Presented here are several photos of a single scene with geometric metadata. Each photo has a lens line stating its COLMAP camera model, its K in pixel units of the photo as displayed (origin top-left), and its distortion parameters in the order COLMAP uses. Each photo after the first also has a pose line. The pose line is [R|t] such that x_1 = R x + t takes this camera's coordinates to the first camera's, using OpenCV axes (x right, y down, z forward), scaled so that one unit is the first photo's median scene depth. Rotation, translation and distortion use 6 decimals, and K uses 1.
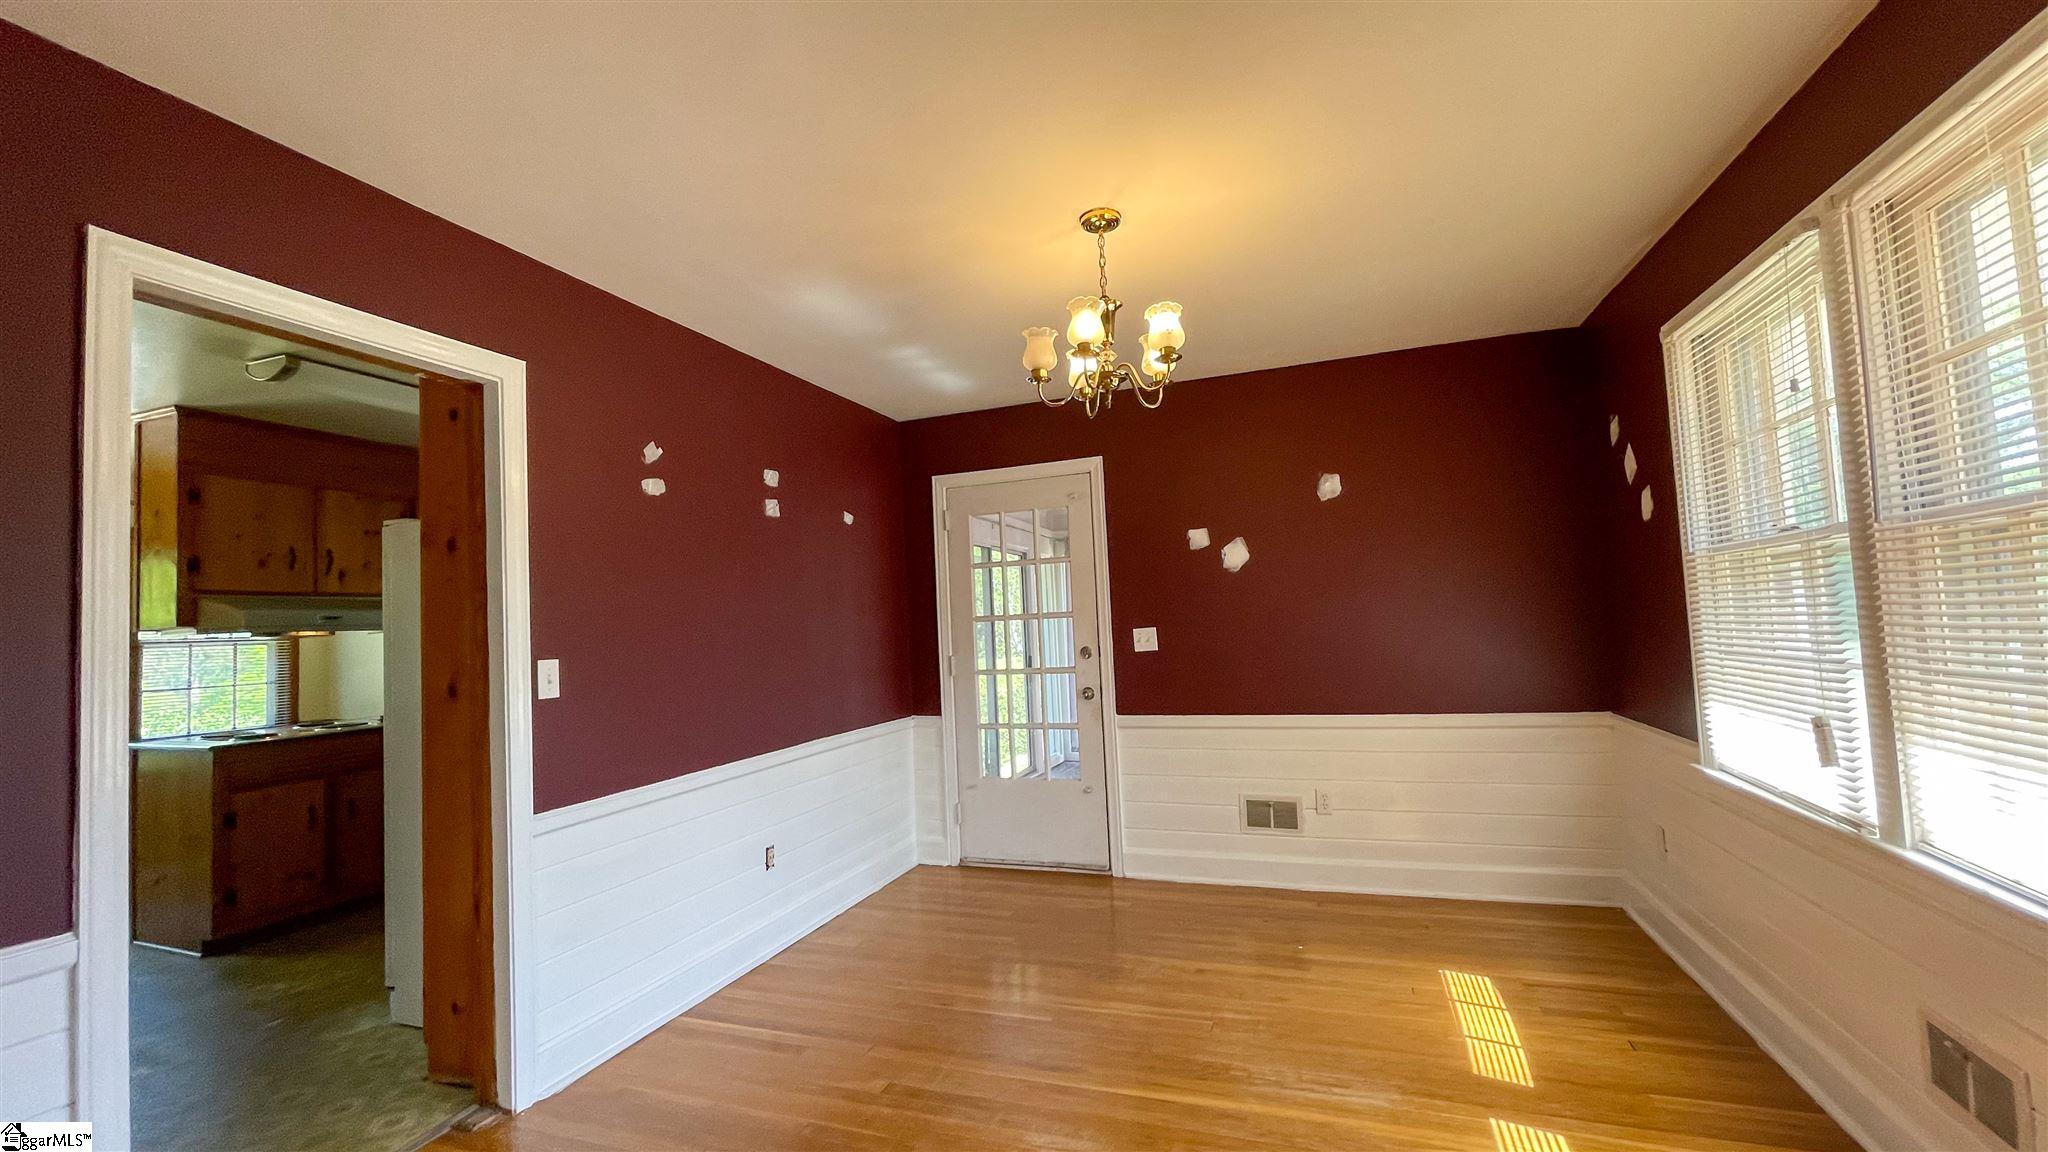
lens RADIAL K [[820.4, 0, 1020.9], [0, 820.4, 575.6], [0, 0, 1]] dist [-0.001888, -0.001031]
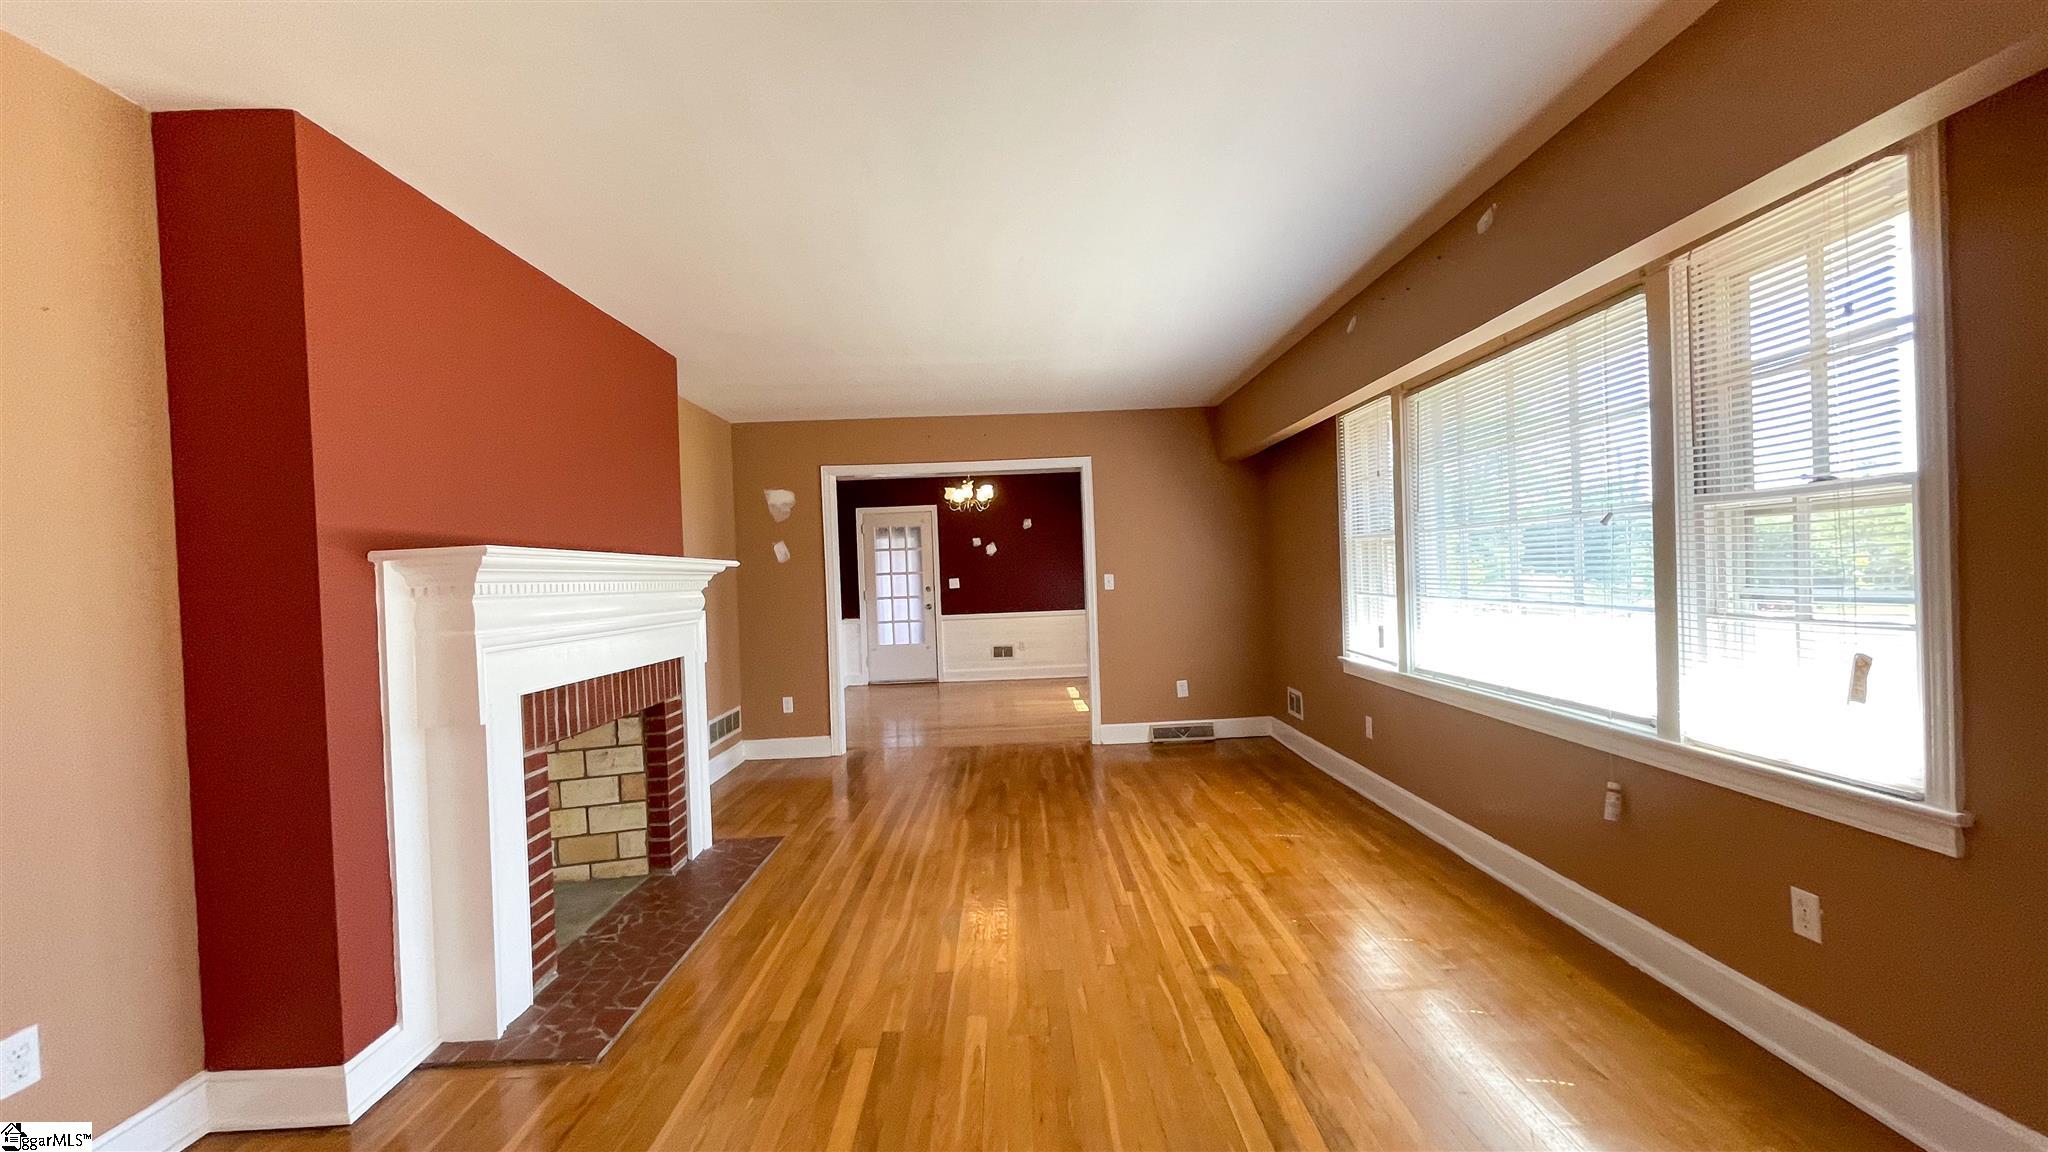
lens RADIAL K [[820.4, 0, 1022.4], [0, 820.4, 580.6], [0, 0, 1]] dist [-0.001888, -0.001031]
pose [[0.931878, 0.006495, 0.362712, -0.530524], [-0.024234, 0.998721, 0.044378, -0.041315], [-0.361960, -0.050145, 0.930844, -1.300895]]
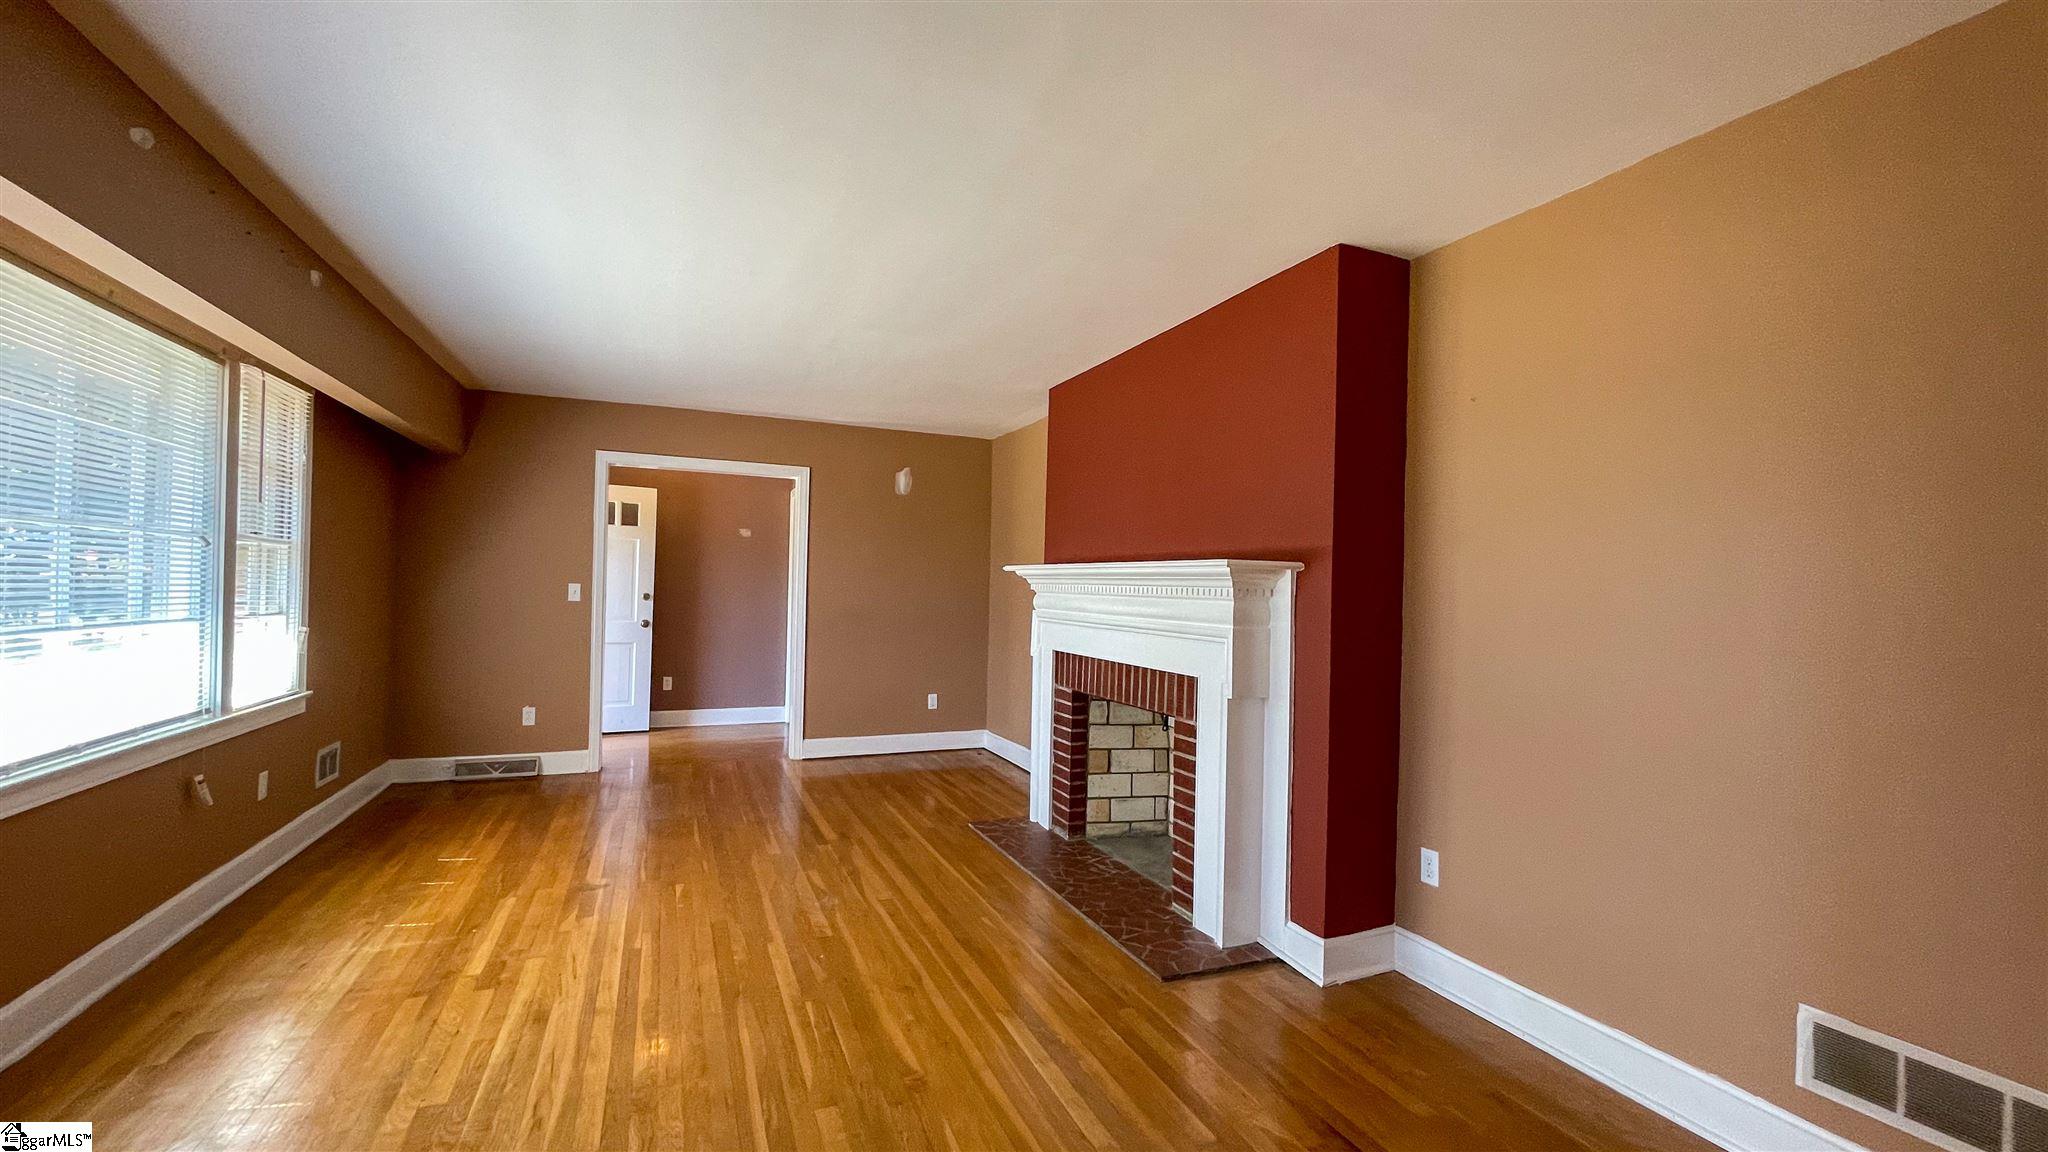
lens RADIAL K [[820.4, 0, 1009.0], [0, 820.4, 579.3], [0, 0, 1]] dist [-0.001888, -0.001031]
pose [[-0.731917, 0.022270, -0.681029, 1.228773], [0.047524, 0.998700, -0.018418, 0.097660], [0.679734, -0.045846, -0.732024, 2.729912]]
